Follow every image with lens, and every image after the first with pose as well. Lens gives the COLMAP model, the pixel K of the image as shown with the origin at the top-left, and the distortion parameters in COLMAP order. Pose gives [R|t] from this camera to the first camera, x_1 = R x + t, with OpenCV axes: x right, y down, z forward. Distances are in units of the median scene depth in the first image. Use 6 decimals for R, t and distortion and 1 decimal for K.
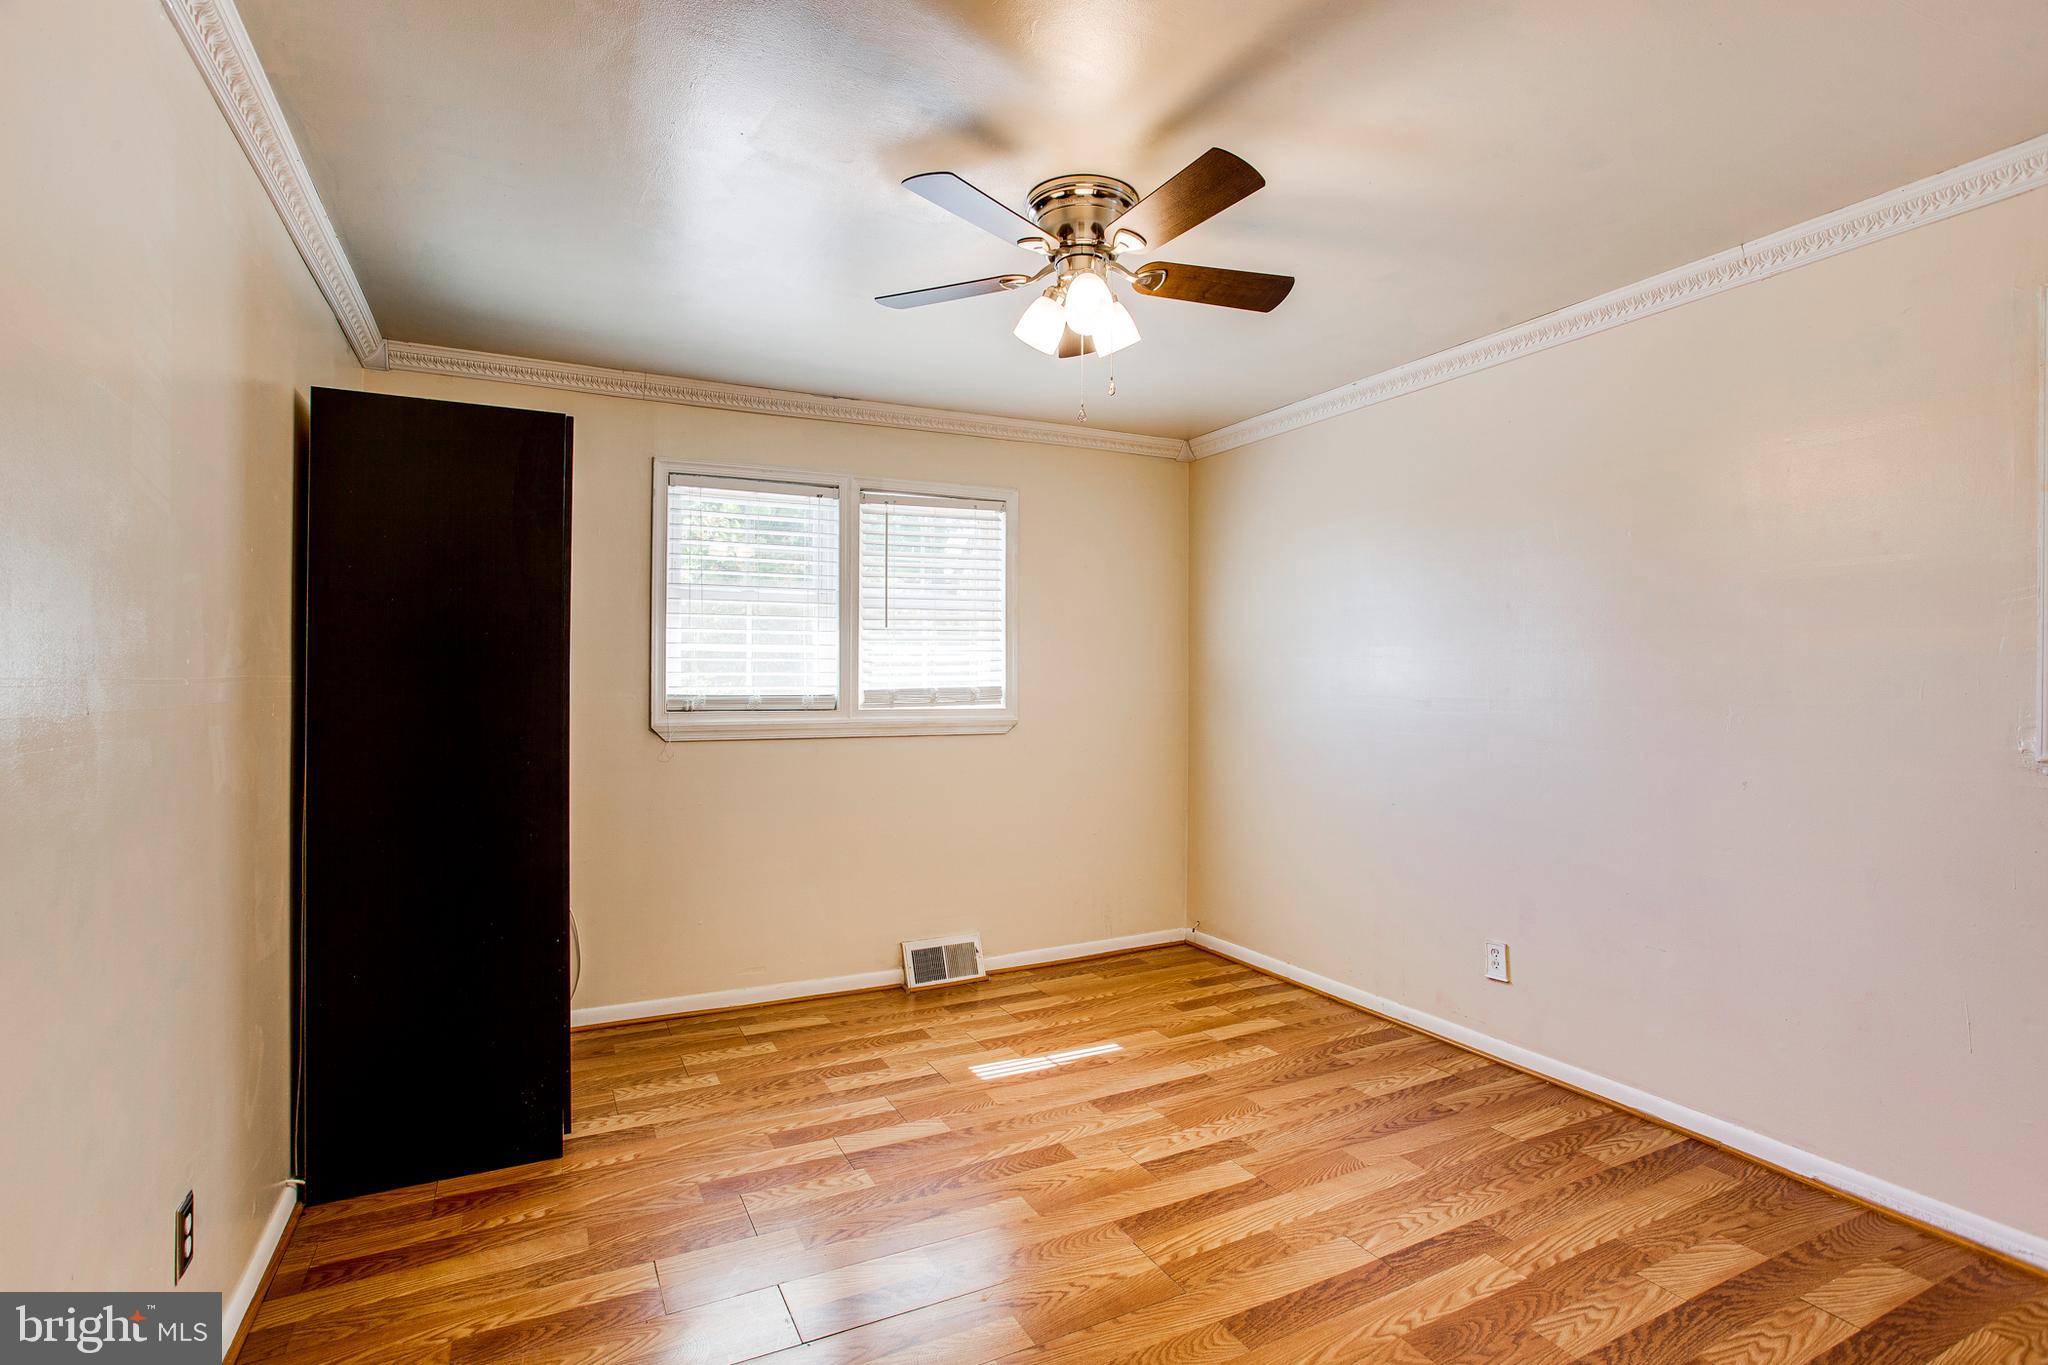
lens RADIAL K [[982.5, 0, 1018.1], [0, 982.5, 677.1], [0, 0, 1]] dist [-0.053938, 0.025966]
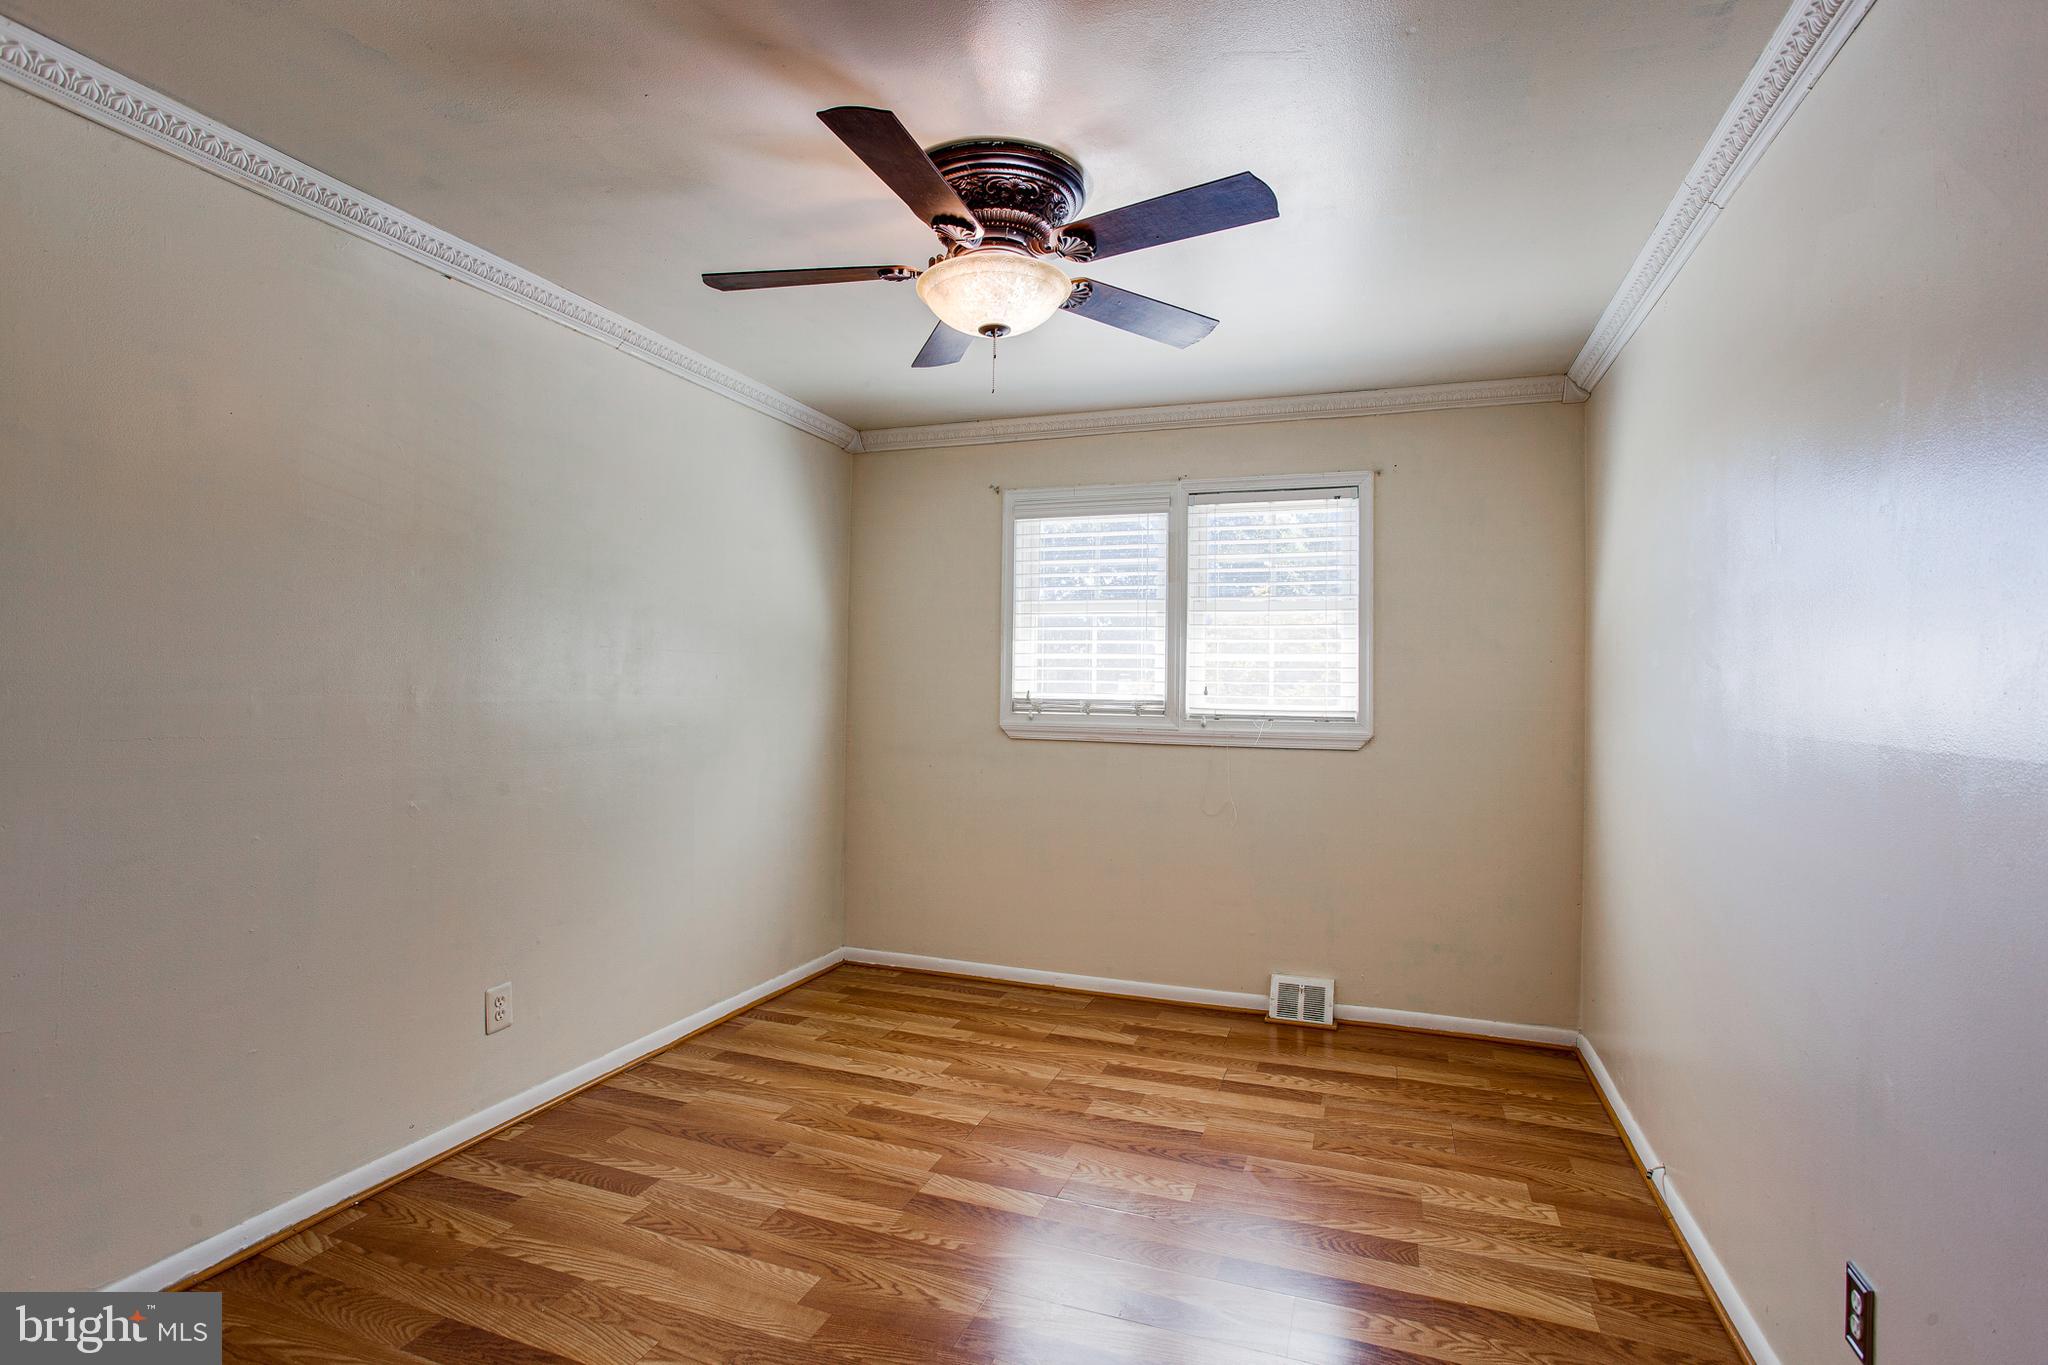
lens RADIAL K [[964.4, 0, 1019.5], [0, 964.4, 690.8], [0, 0, 1]] dist [-0.053673, -0.000135]
pose [[0.685859, 0.015636, -0.727566, 0.688155], [-0.013397, 0.999871, 0.008859, -0.001549], [0.727611, 0.003671, 0.685980, 0.348243]]
